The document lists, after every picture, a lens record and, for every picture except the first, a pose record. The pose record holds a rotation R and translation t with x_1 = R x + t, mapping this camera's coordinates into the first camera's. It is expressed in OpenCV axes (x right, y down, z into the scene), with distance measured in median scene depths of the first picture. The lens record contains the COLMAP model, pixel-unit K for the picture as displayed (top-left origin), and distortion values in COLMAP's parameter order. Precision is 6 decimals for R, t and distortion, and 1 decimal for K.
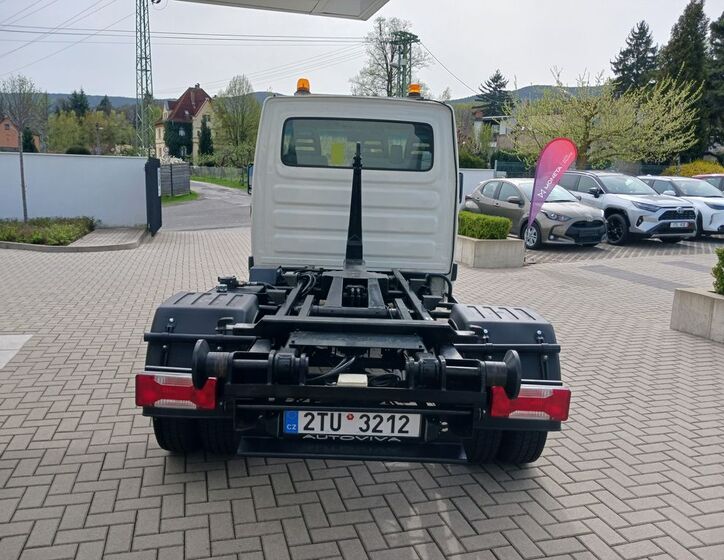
lens RADIAL K [[592.7, 0, 360.4], [0, 592.7, 278.7], [0, 0, 1]] dist [0.019735, -0.037303]
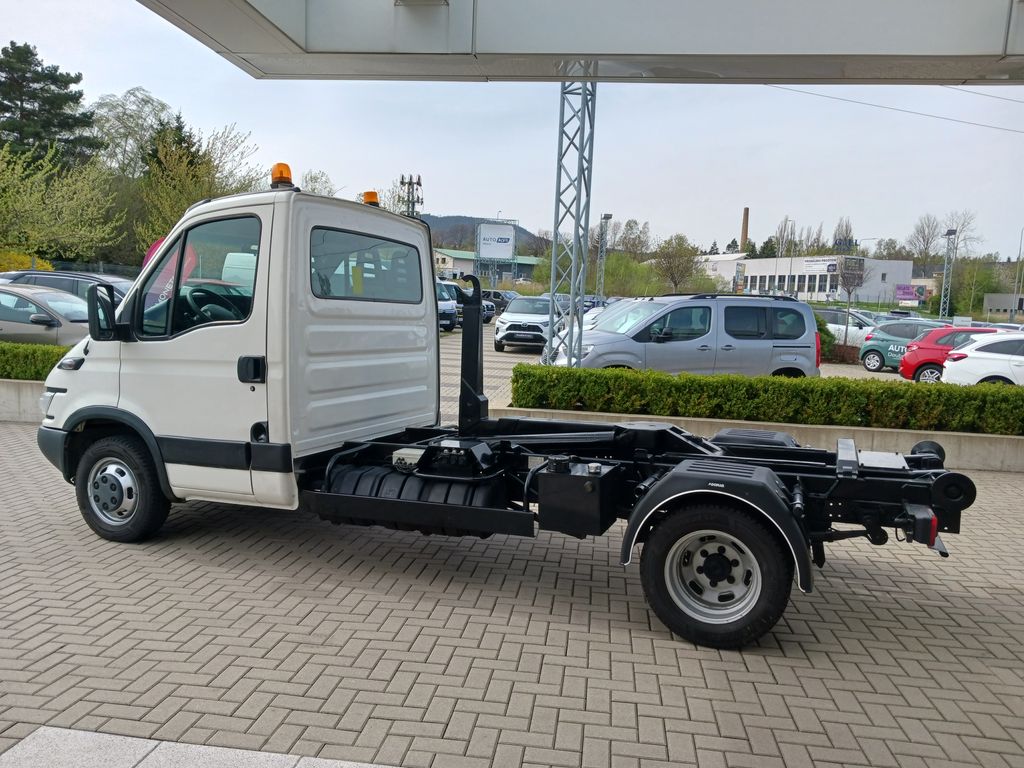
lens RADIAL K [[805.1, 0, 511.4], [0, 805.1, 390.3], [0, 0, 1]] dist [0.031209, -0.022784]
pose [[0.386915, -0.109219, 0.915624, -0.330052], [0.127368, 0.989773, 0.064242, -0.044918], [-0.913277, 0.091765, 0.396869, 0.174515]]
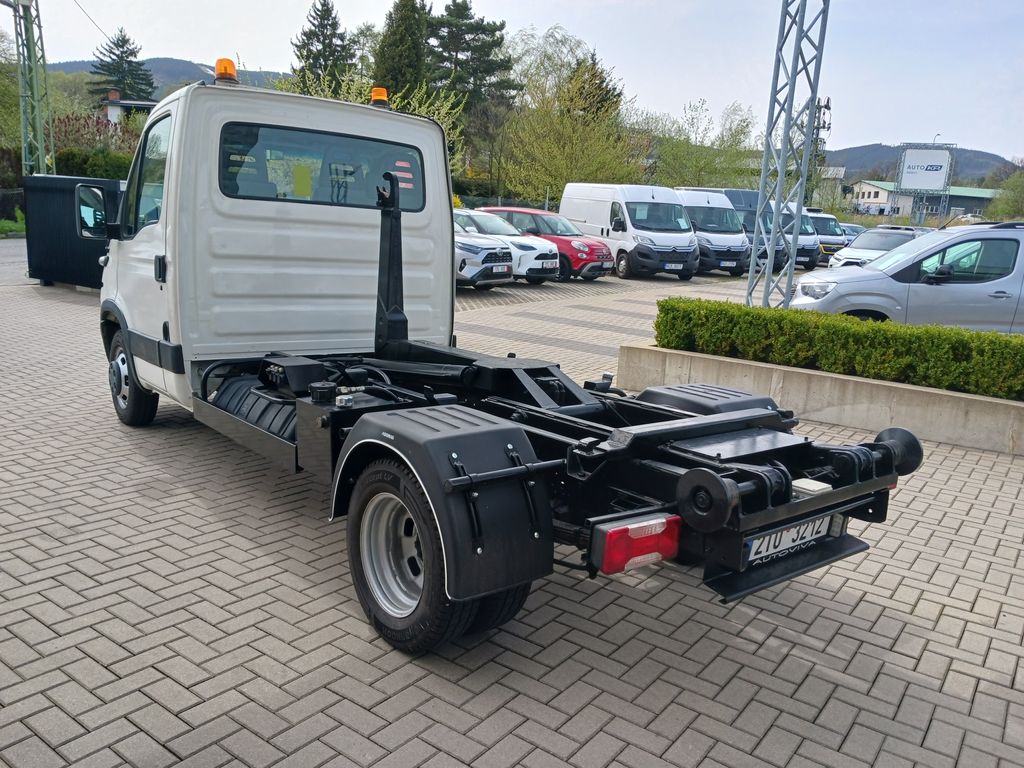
lens RADIAL K [[805.1, 0, 514.0], [0, 805.1, 390.4], [0, 0, 1]] dist [0.031209, -0.022784]
pose [[0.788662, -0.107519, 0.605353, -0.163839], [0.067329, 0.993772, 0.088791, -0.016136], [-0.611129, -0.029268, 0.790989, 0.048779]]
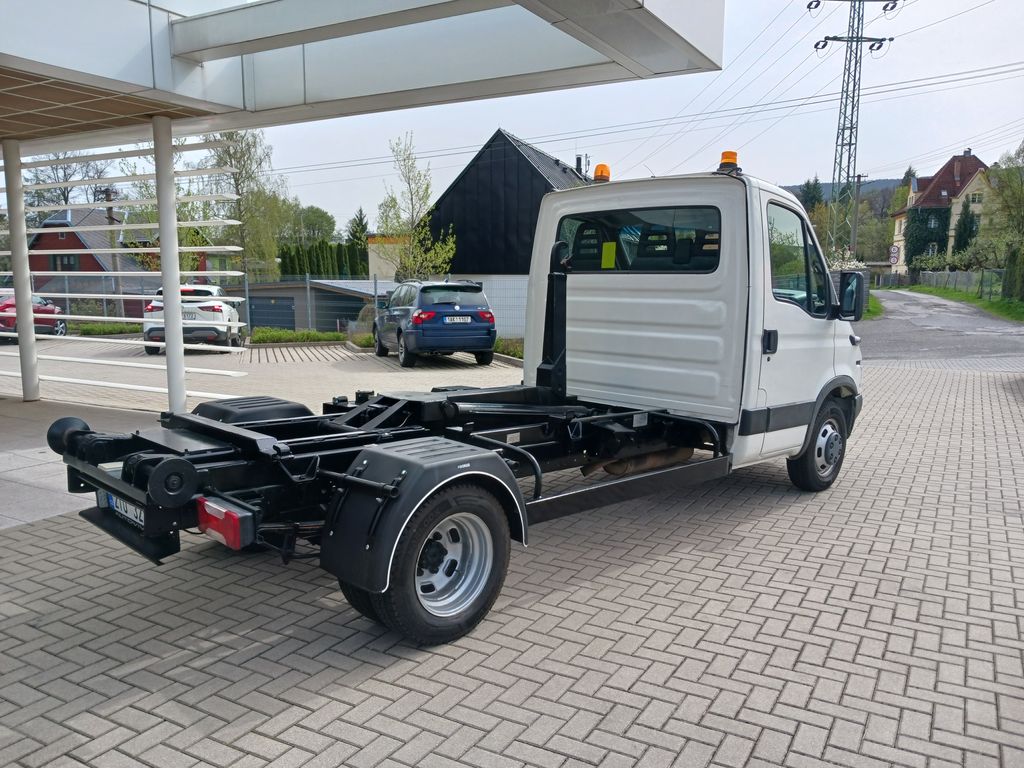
lens RADIAL K [[805.1, 0, 505.6], [0, 805.1, 383.9], [0, 0, 1]] dist [0.031209, -0.022784]
pose [[0.697863, 0.066373, -0.713149, 0.240872], [-0.104565, 0.994470, -0.009768, -0.006522], [0.708557, 0.081387, 0.700944, 0.067205]]
